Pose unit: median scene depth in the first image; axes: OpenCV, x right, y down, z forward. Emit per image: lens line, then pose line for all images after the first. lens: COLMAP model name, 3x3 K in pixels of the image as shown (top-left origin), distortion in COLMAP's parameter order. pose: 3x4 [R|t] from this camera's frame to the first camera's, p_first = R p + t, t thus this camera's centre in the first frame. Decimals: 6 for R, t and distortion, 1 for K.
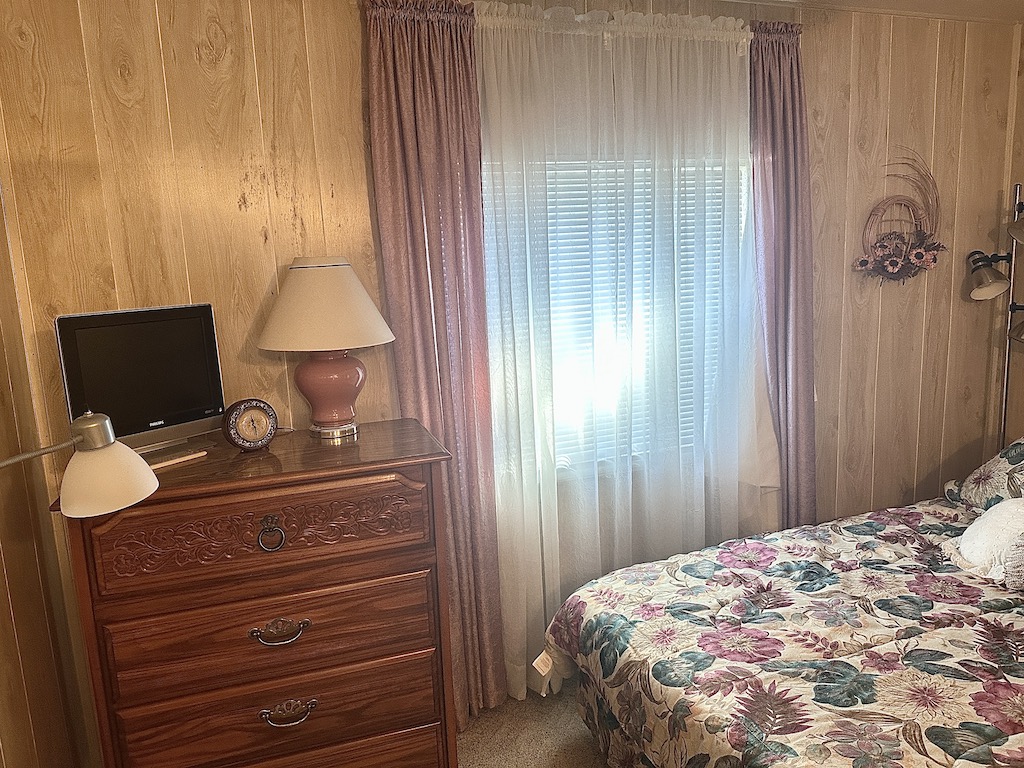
lens RADIAL K [[722.5, 0, 511.6], [0, 722.5, 377.8], [0, 0, 1]] dist [0.042059, -0.045936]
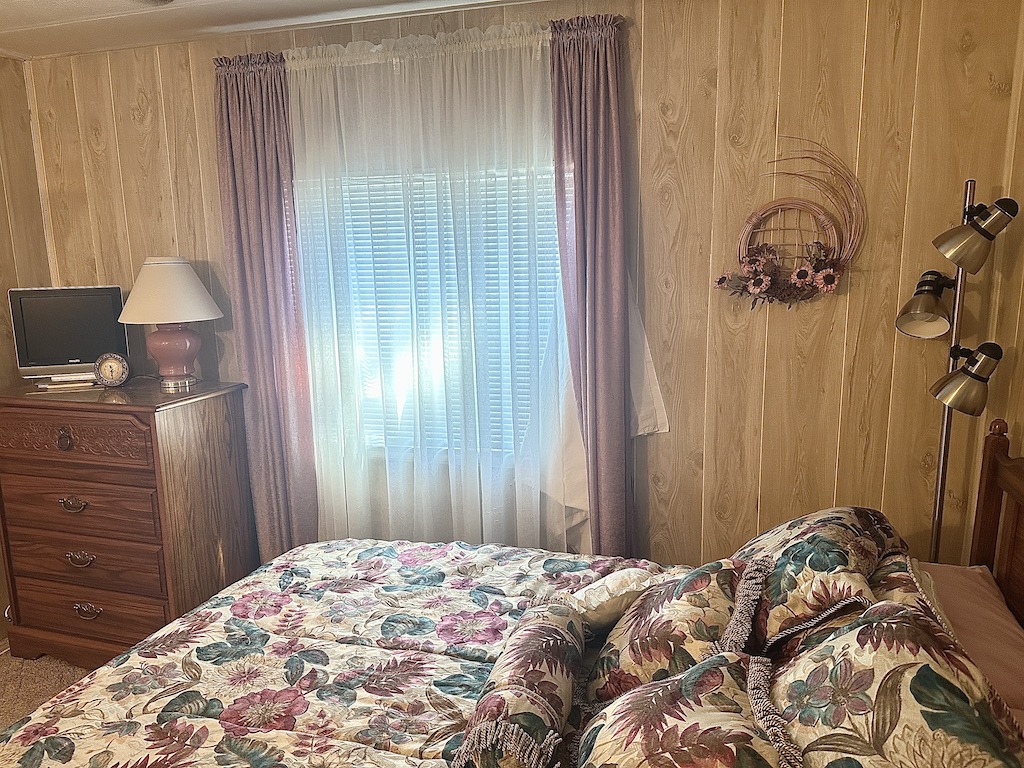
lens RADIAL K [[722.5, 0, 515.0], [0, 722.5, 385.6], [0, 0, 1]] dist [0.042059, -0.045936]
pose [[0.812281, 0.135805, -0.567235, 0.997023], [-0.111671, 0.990735, 0.077285, -0.094482], [0.572476, 0.000567, 0.819921, 0.213313]]
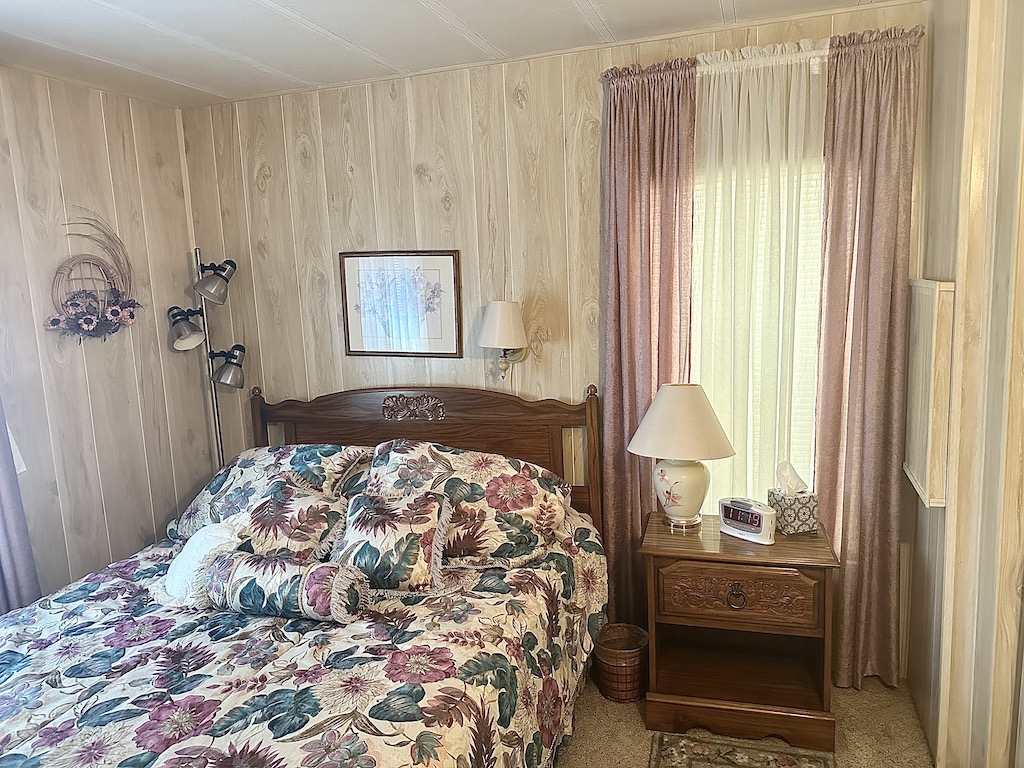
lens RADIAL K [[722.5, 0, 506.4], [0, 722.5, 377.2], [0, 0, 1]] dist [0.042059, -0.045936]
pose [[0.634540, -0.100928, 0.766272, 0.140364], [0.150081, 0.988656, 0.005938, 0.000730], [-0.758178, 0.111235, 0.642489, -0.100311]]
